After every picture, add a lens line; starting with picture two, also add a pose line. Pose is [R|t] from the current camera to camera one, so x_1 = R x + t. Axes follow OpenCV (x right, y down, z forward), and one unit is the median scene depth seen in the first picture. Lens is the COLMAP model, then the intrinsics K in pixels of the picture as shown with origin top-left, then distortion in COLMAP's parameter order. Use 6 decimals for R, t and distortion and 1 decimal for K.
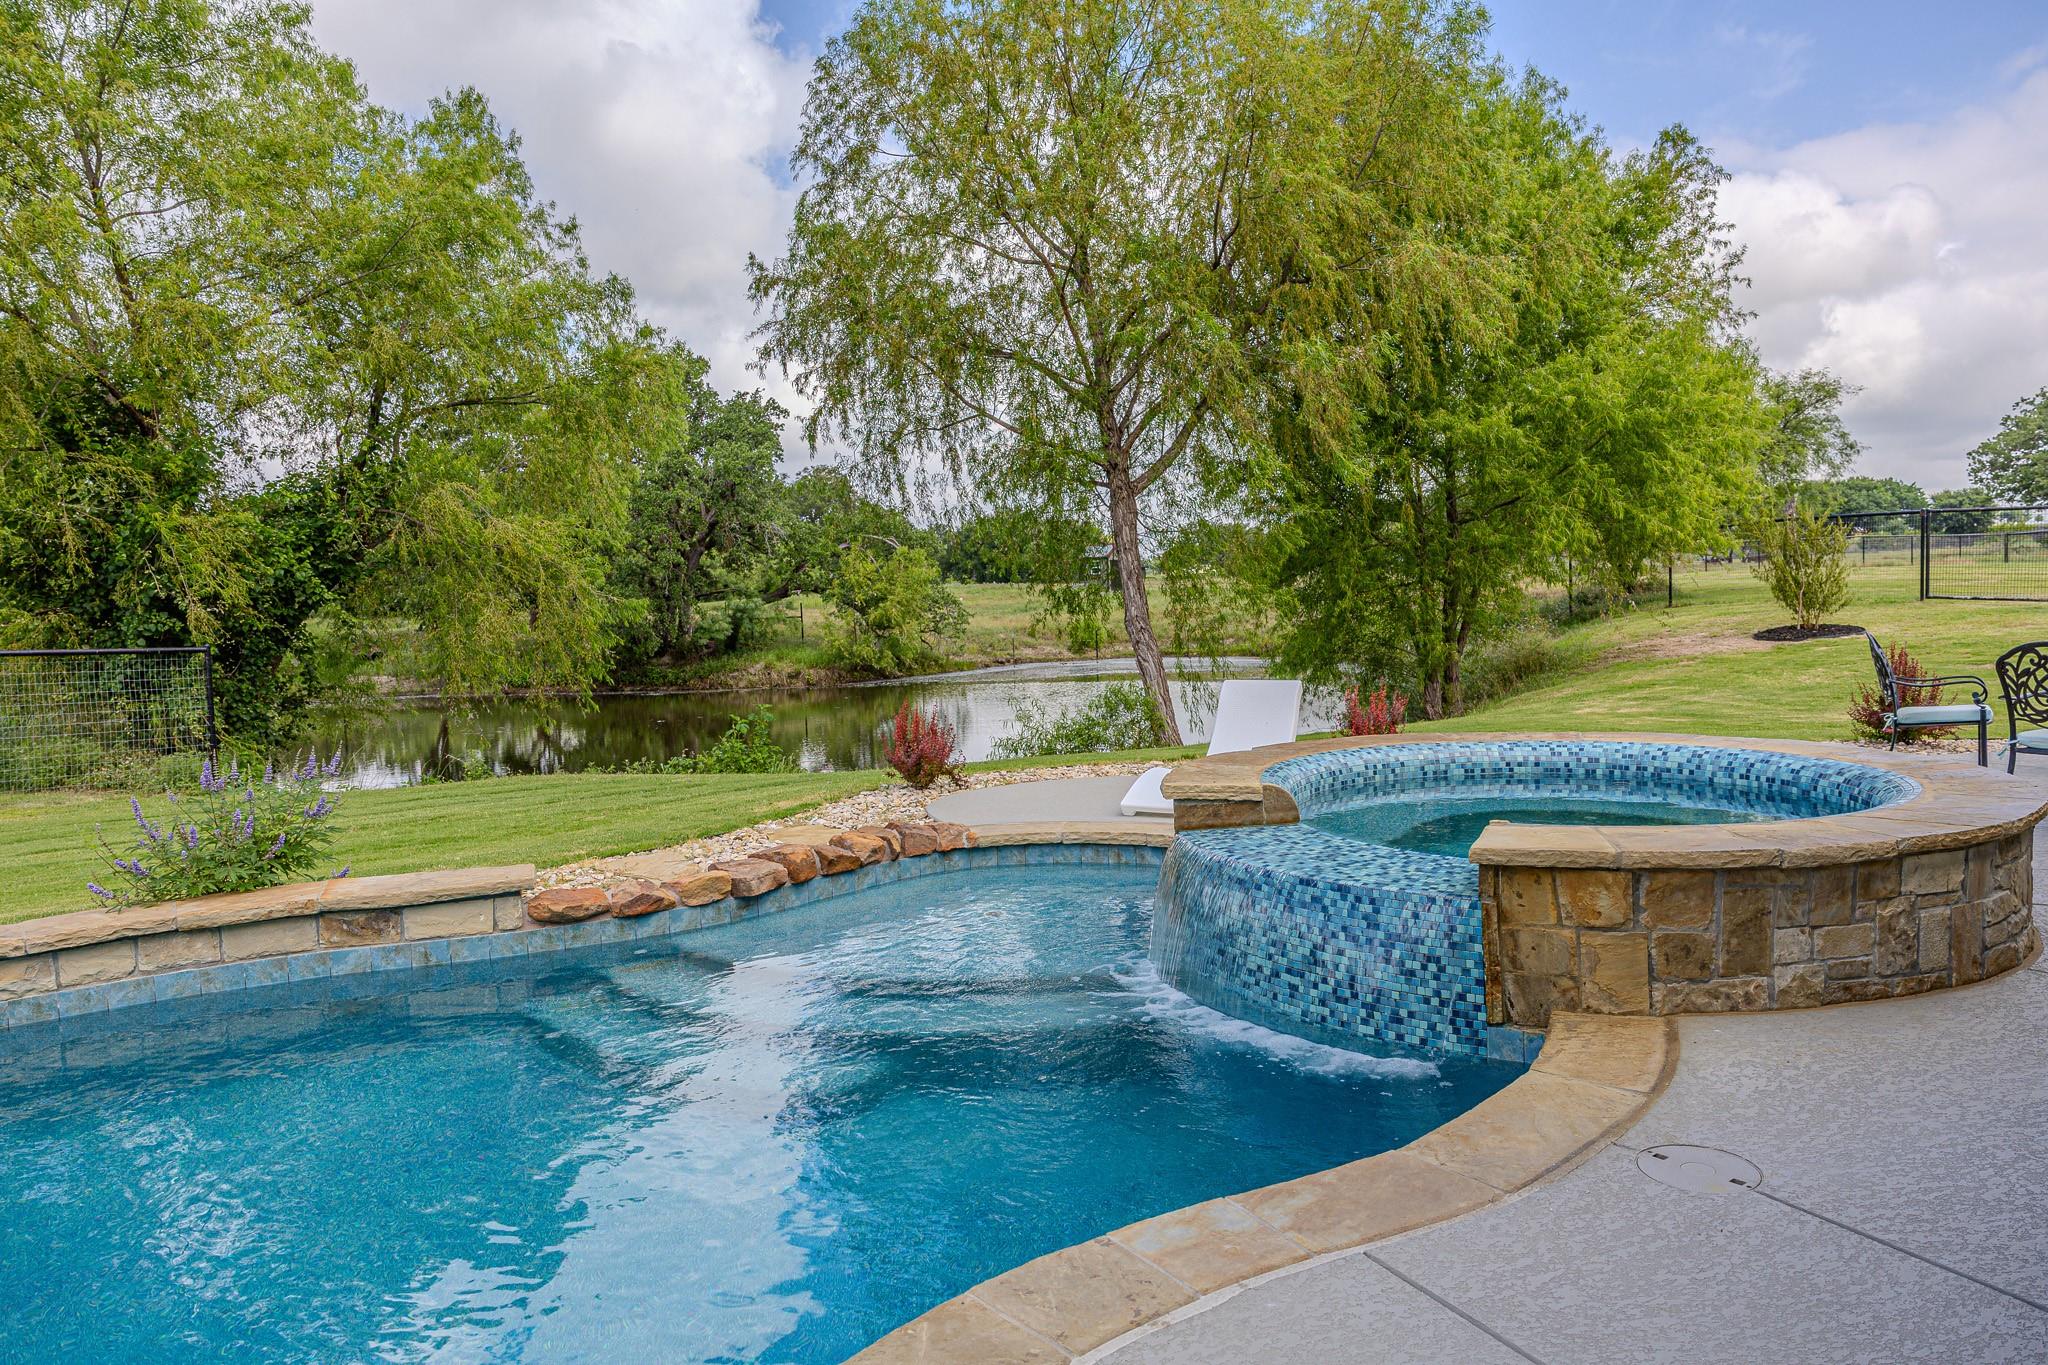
lens RADIAL K [[1402.7, 0, 1023.0], [0, 1402.7, 681.2], [0, 0, 1]] dist [0.009363, 0.000604]
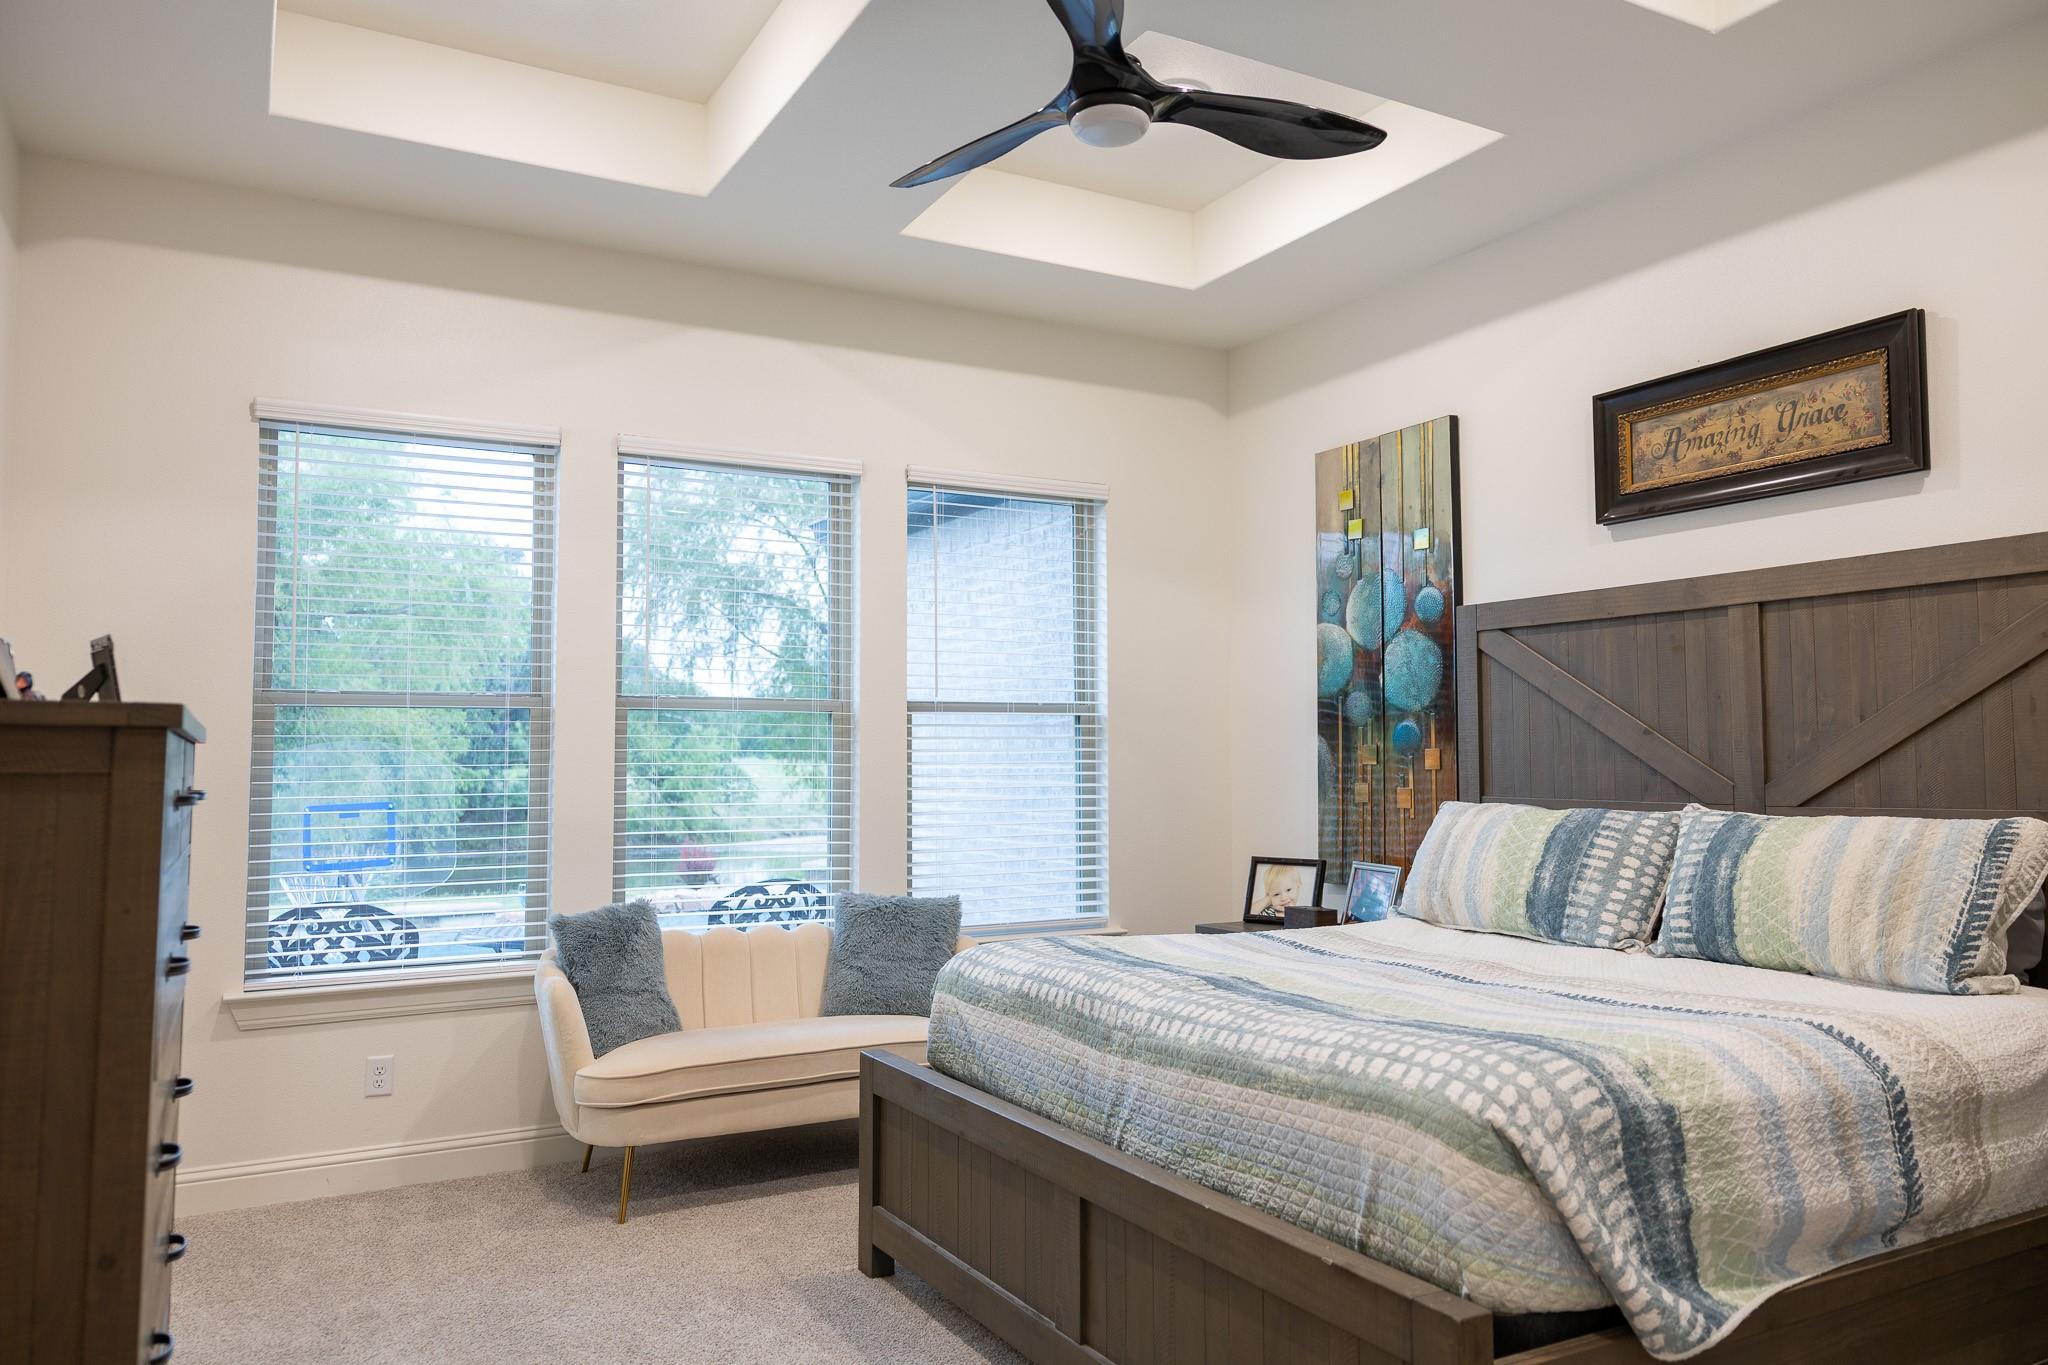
lens RADIAL K [[1402.7, 0, 1021.5], [0, 1402.7, 685.6], [0, 0, 1]] dist [0.009363, 0.000604]
pose [[0.989809, 0.033290, 0.138459, 0.038771], [-0.016058, 0.992182, -0.123760, 0.016506], [-0.141496, 0.120275, 0.982605, -0.365543]]
